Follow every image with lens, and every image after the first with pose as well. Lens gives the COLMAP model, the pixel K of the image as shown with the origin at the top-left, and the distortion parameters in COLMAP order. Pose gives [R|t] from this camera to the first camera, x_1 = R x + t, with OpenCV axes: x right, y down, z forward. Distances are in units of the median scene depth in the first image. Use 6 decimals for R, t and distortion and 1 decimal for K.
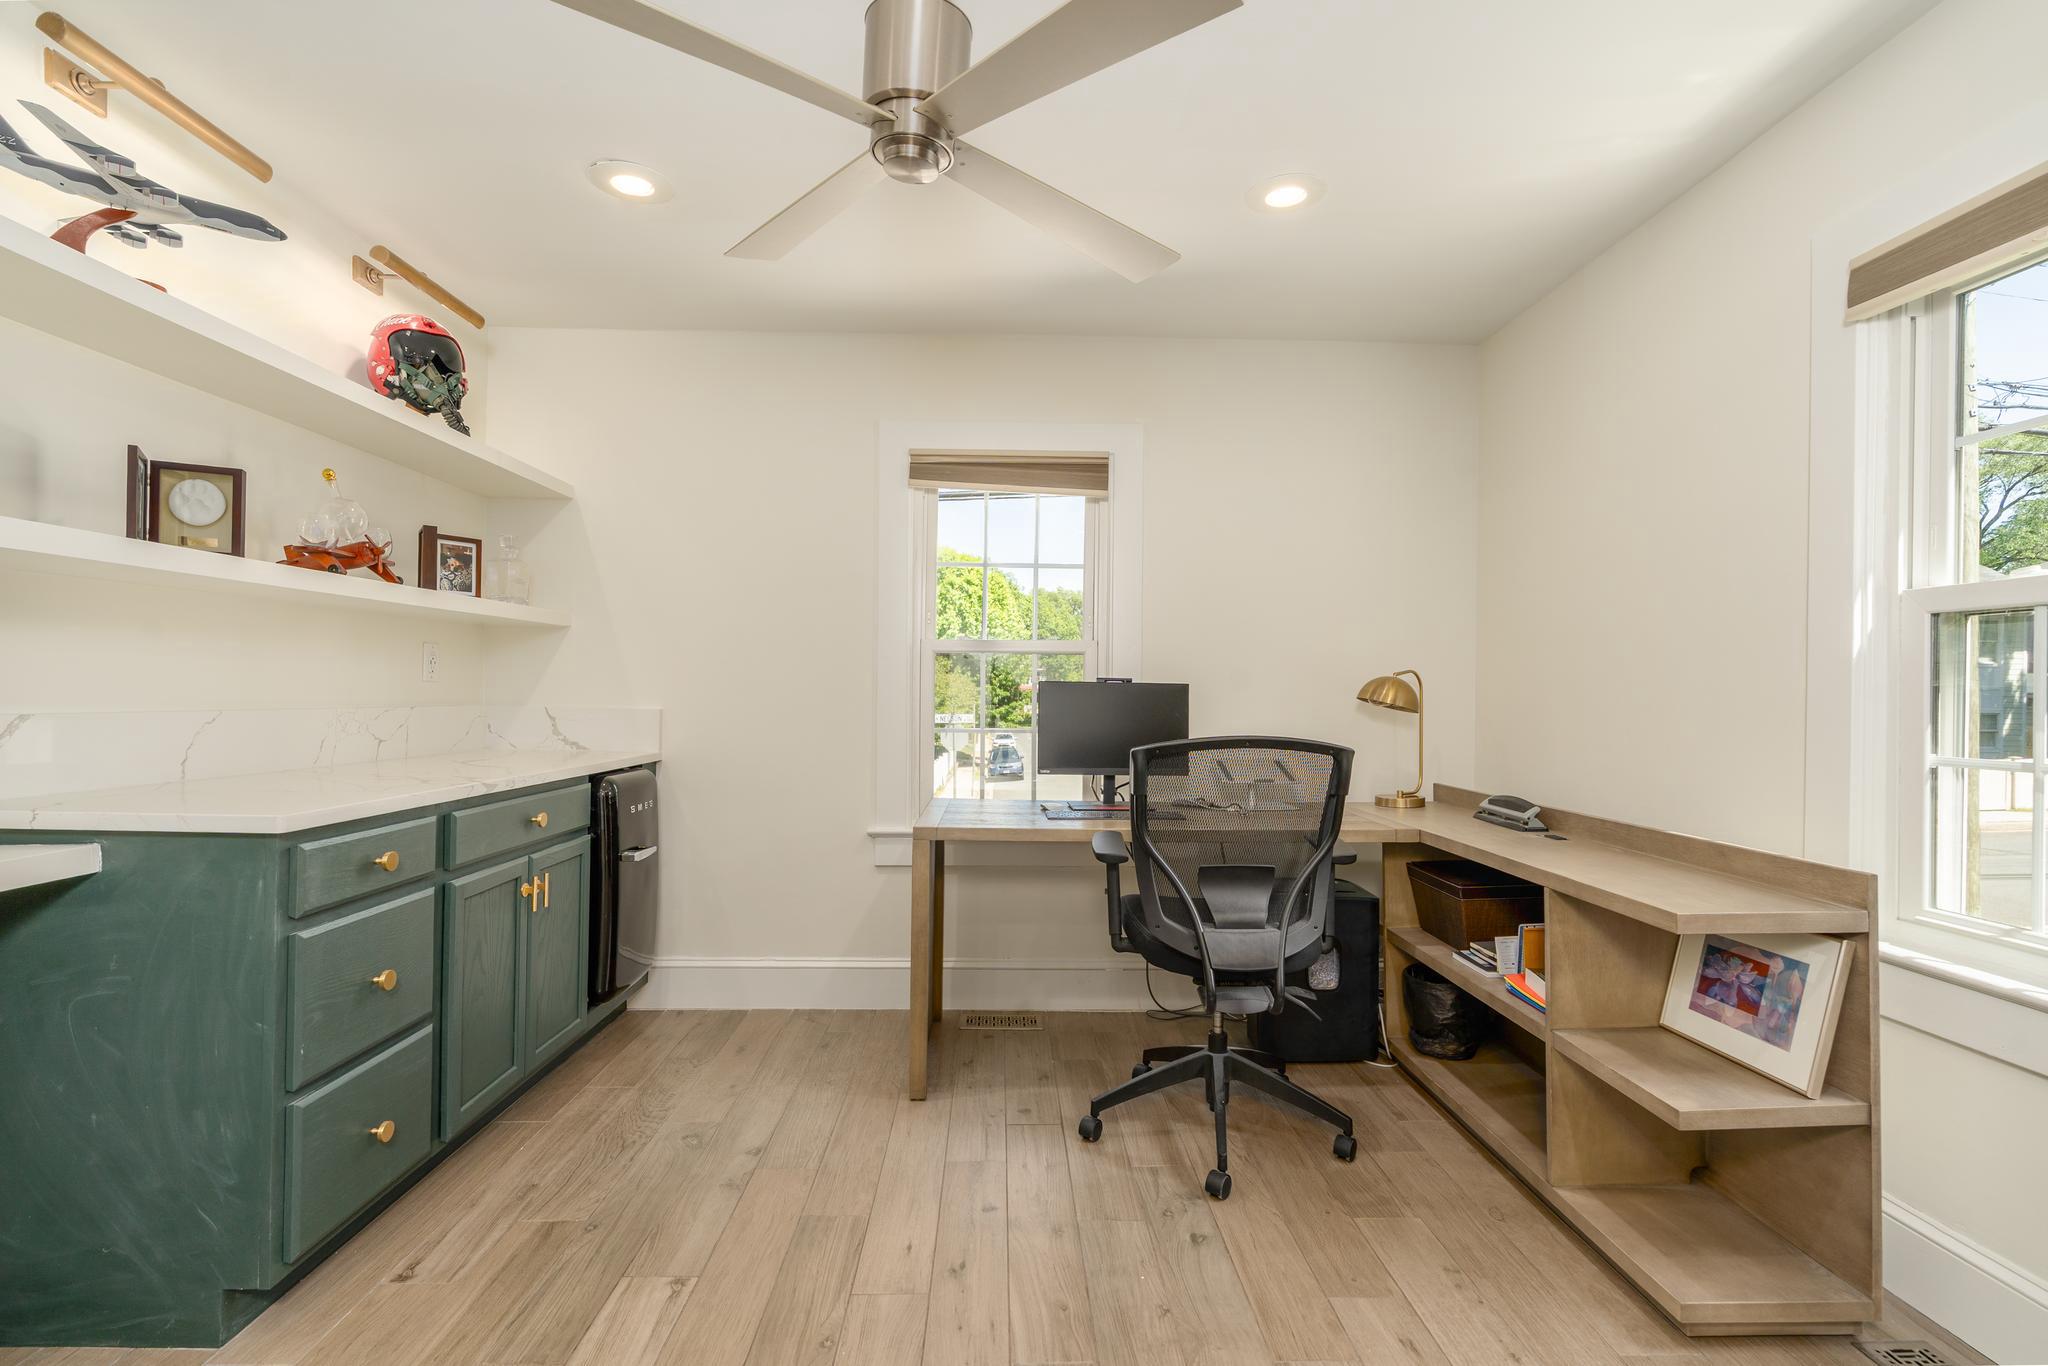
lens RADIAL K [[933.3, 0, 1013.2], [0, 933.3, 692.2], [0, 0, 1]] dist [-0.003505, 0.000110]
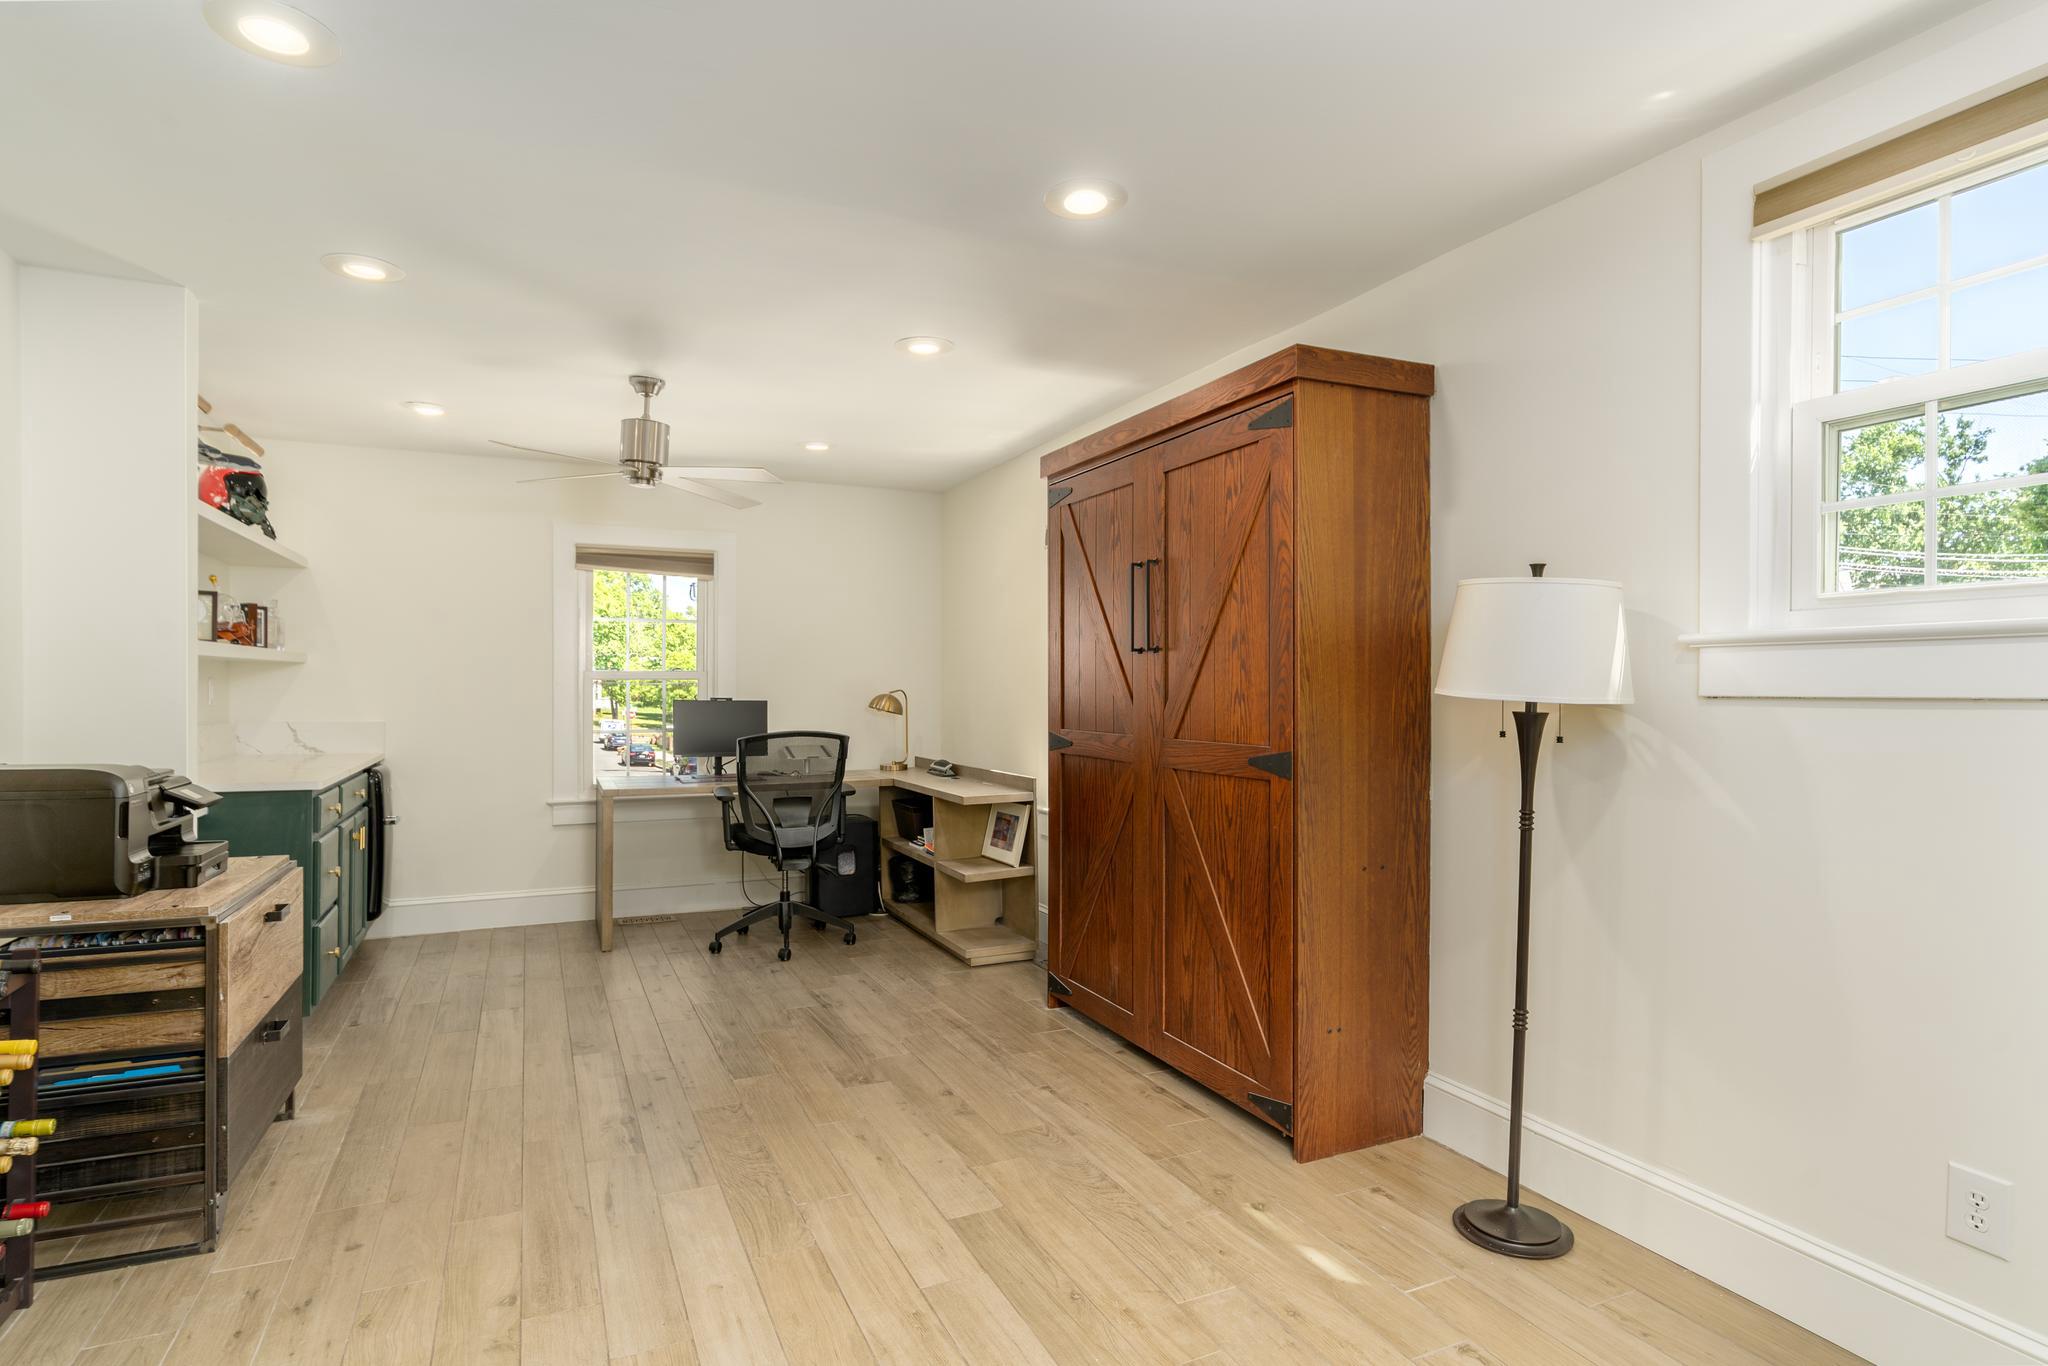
lens RADIAL K [[1081.9, 0, 1022.2], [0, 1081.9, 688.3], [0, 0, 1]] dist [-0.001036, 0.001177]
pose [[0.914178, -0.008524, 0.405224, -0.200055], [0.006158, 0.999956, 0.007142, -0.046490], [-0.405267, -0.004034, 0.914190, -1.063926]]
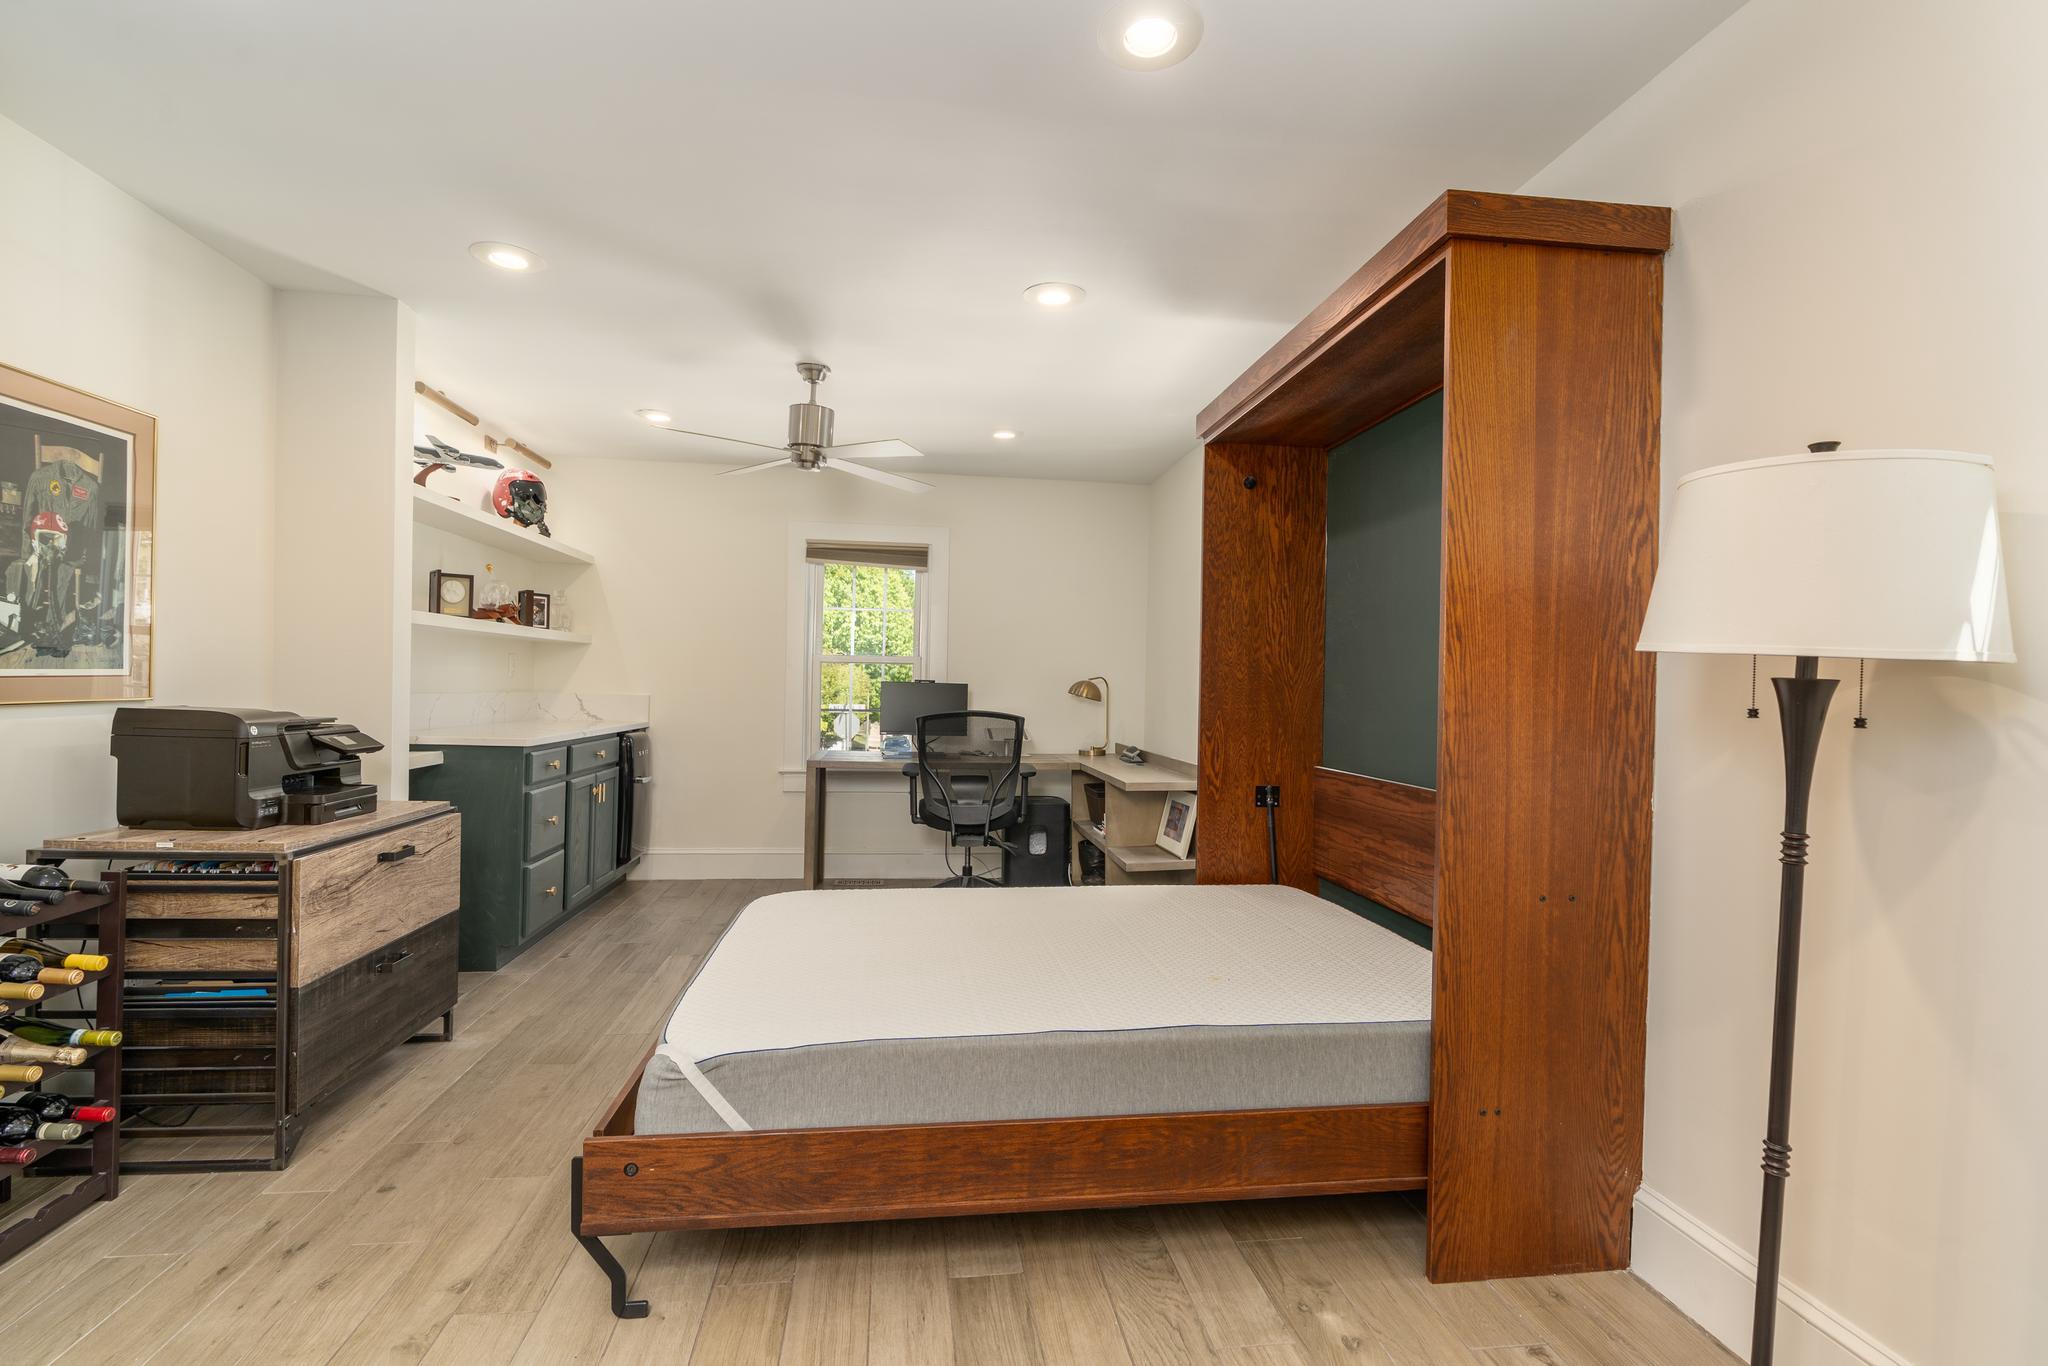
lens RADIAL K [[933.3, 0, 1013.2], [0, 933.3, 692.2], [0, 0, 1]] dist [-0.003505, 0.000110]
pose [[0.994073, 0.009473, 0.108299, 0.094078], [-0.010412, 0.999913, 0.008117, -0.008751], [-0.108213, -0.009196, 0.994085, -0.847646]]
